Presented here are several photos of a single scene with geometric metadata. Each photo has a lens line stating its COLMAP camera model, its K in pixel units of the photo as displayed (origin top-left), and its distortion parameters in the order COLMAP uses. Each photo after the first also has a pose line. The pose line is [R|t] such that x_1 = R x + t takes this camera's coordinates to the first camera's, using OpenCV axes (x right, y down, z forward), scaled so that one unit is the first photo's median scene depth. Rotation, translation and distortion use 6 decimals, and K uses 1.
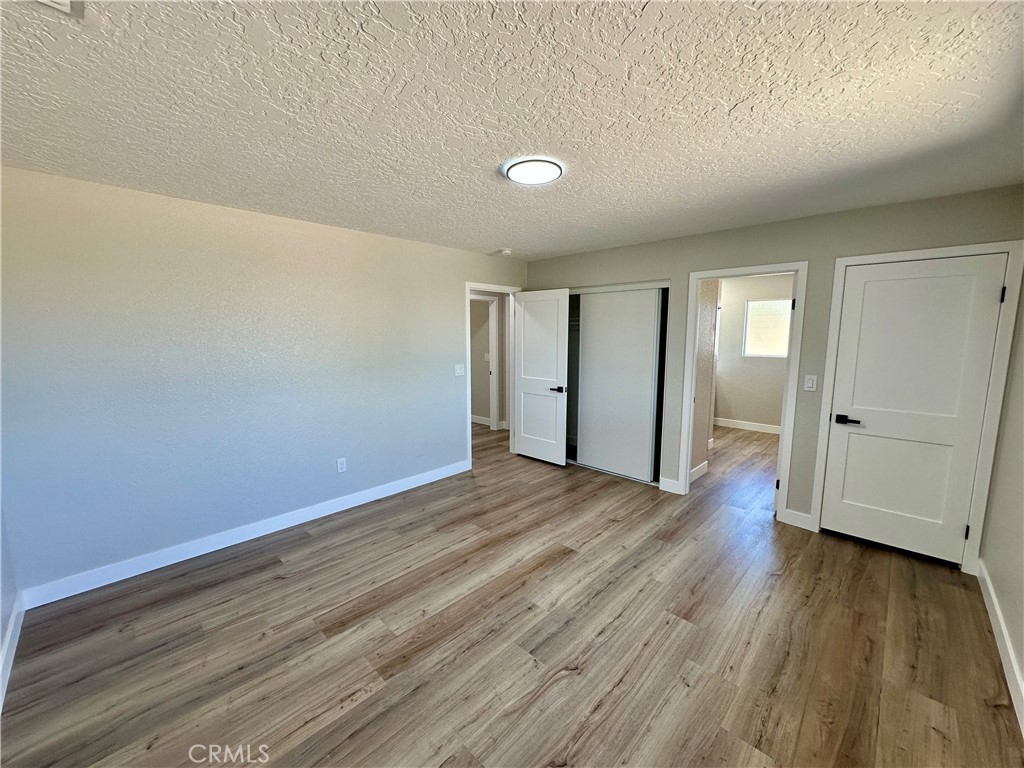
lens RADIAL K [[409.3, 0, 511.2], [0, 409.3, 384.2], [0, 0, 1]] dist [-0.004720, 0.001155]
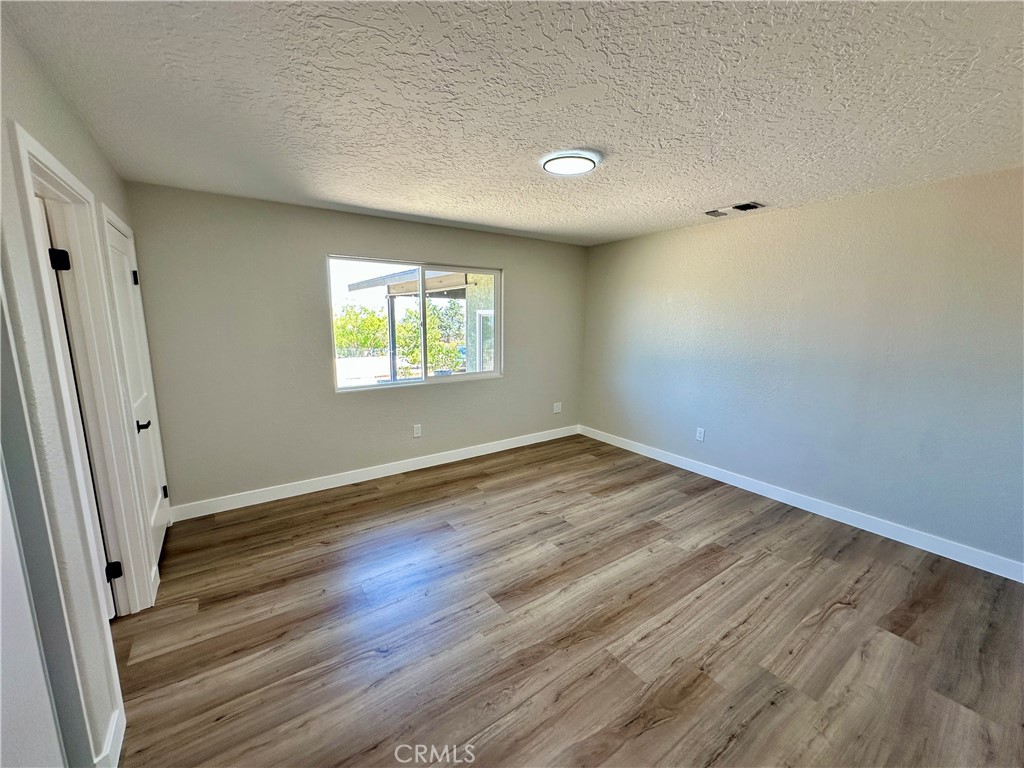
lens RADIAL K [[409.3, 0, 514.8], [0, 409.3, 375.1], [0, 0, 1]] dist [-0.004720, 0.001155]
pose [[-0.983676, -0.033796, 0.176749, -0.015567], [0.014843, 0.963621, 0.266859, -0.247119], [-0.179338, 0.265127, -0.947389, 1.927622]]
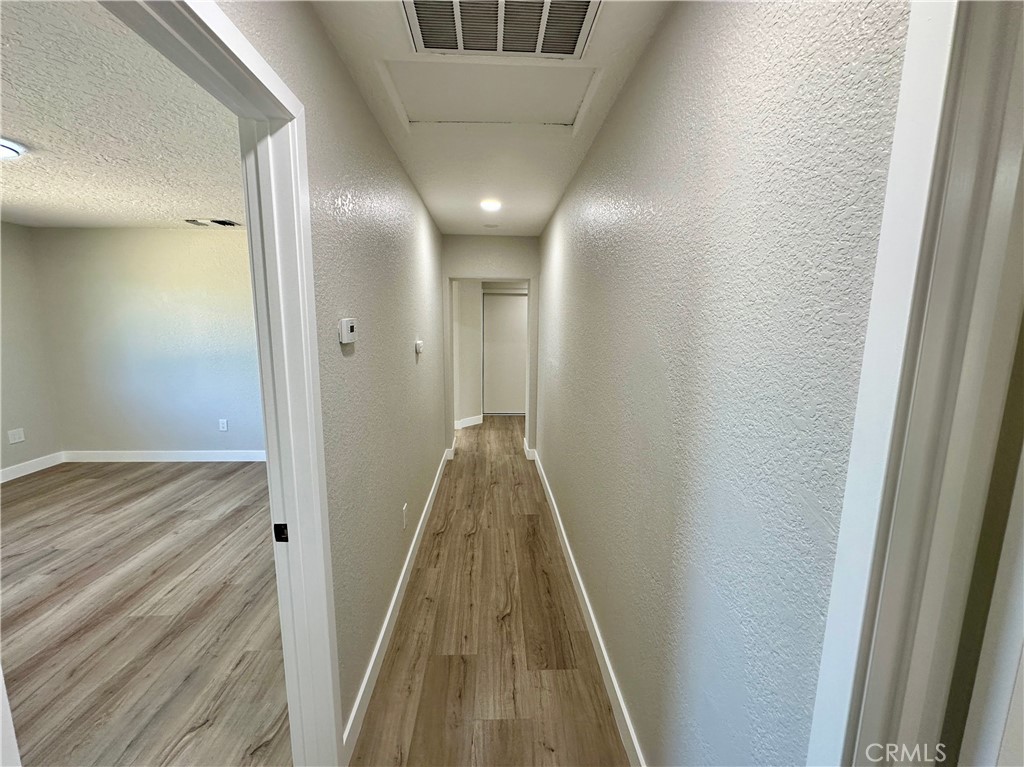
lens RADIAL K [[409.3, 0, 507.1], [0, 409.3, 385.8], [0, 0, 1]] dist [-0.004720, 0.001155]
pose [[-0.682527, 0.104989, -0.723280, -0.040979], [-0.102992, 0.965937, 0.237401, -0.284443], [0.723567, 0.236524, -0.648465, 2.310637]]
